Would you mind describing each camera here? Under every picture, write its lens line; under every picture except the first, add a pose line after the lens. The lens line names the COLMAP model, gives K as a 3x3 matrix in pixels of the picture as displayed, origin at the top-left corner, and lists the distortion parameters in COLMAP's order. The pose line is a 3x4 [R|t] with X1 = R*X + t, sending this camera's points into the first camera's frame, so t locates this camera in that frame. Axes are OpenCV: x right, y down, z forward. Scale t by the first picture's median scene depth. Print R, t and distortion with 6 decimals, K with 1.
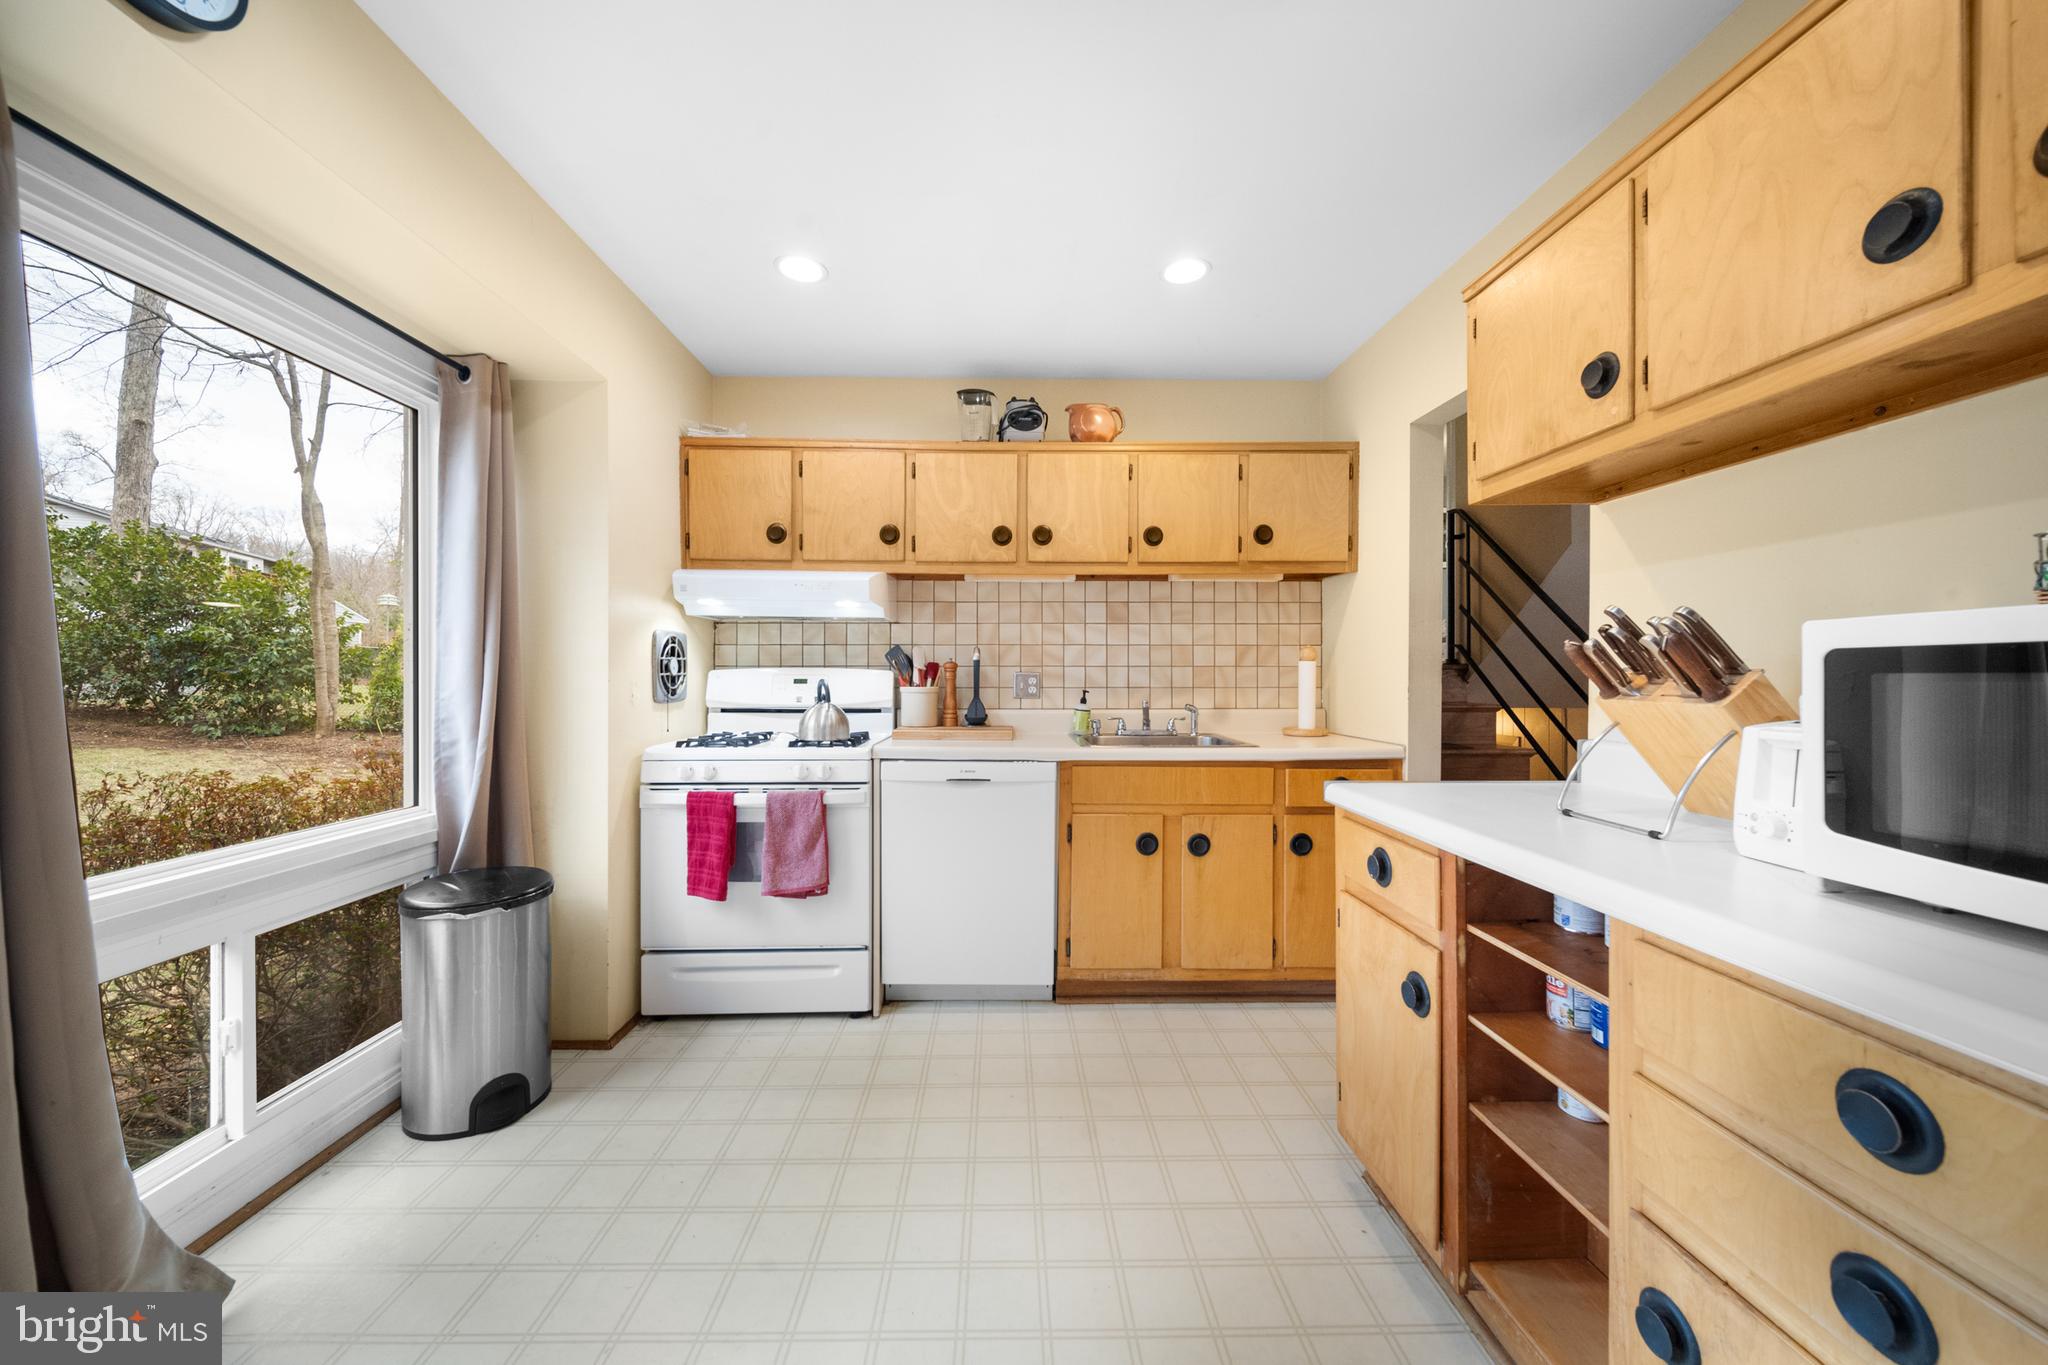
lens RADIAL K [[726.6, 0, 1013.8], [0, 726.6, 676.6], [0, 0, 1]] dist [0.000064, -0.000045]
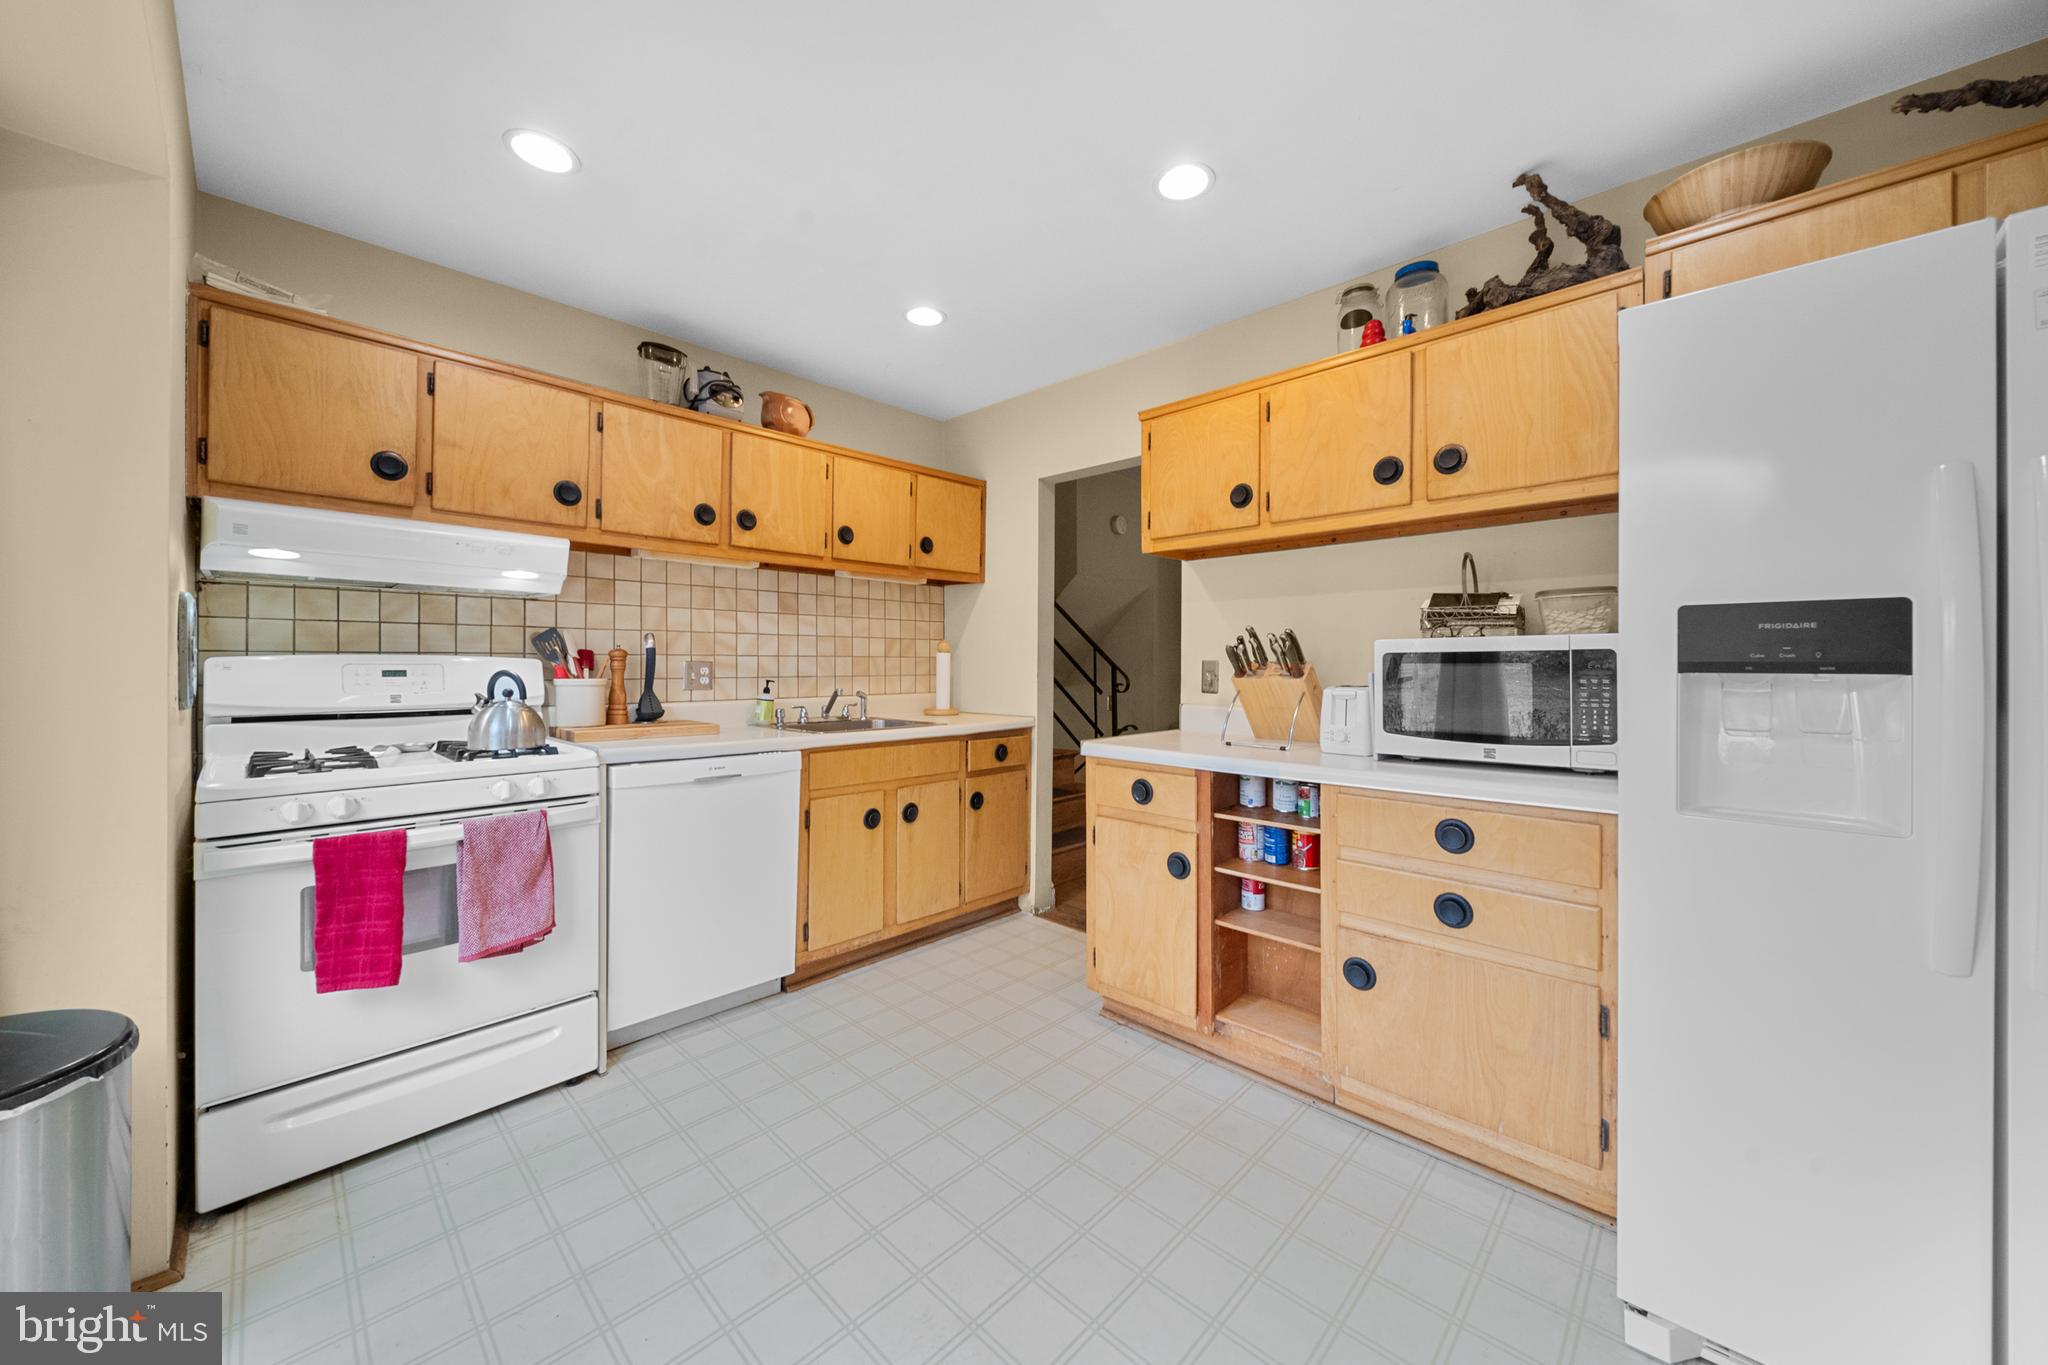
lens RADIAL K [[732.7, 0, 1017.8], [0, 732.7, 664.4], [0, 0, 1]] dist [-0.000871, -0.000264]
pose [[0.706701, -0.000031, 0.707513, -0.396643], [0.001613, 0.999997, -0.001567, -0.000371], [-0.707511, 0.002248, 0.706699, 0.057004]]
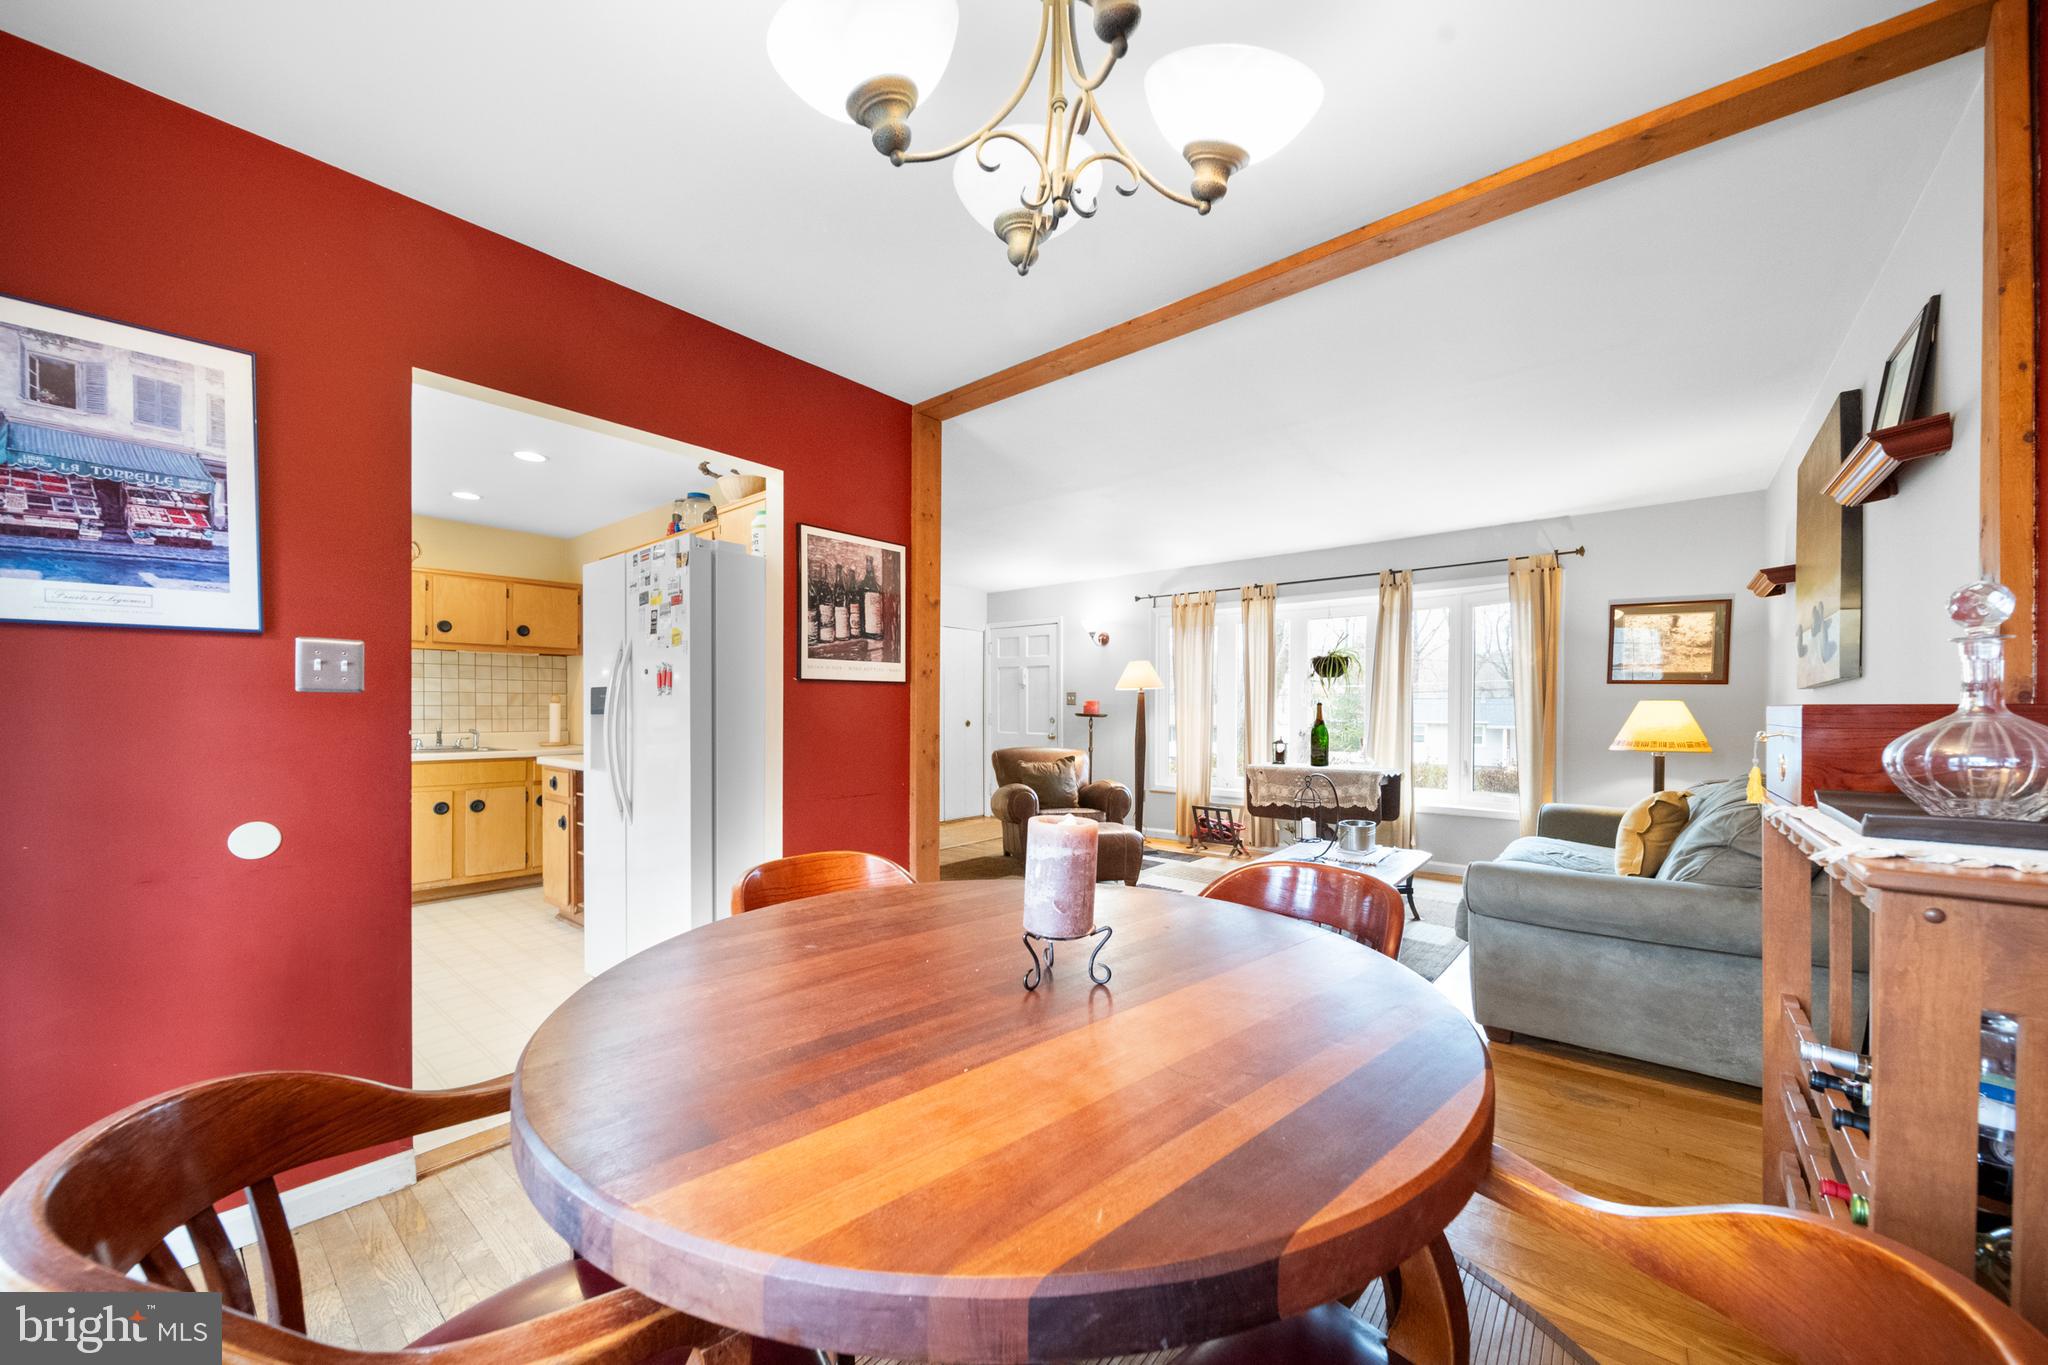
lens RADIAL K [[743.0, 0, 1030.1], [0, 743.0, 711.5], [0, 0, 1]] dist [0.000678, 0.000015]
pose [[0.649463, -0.001813, 0.760391, -0.228065], [0.002676, 0.999996, 0.000099, 0.001631], [-0.760389, 0.001971, 0.649465, -1.105042]]
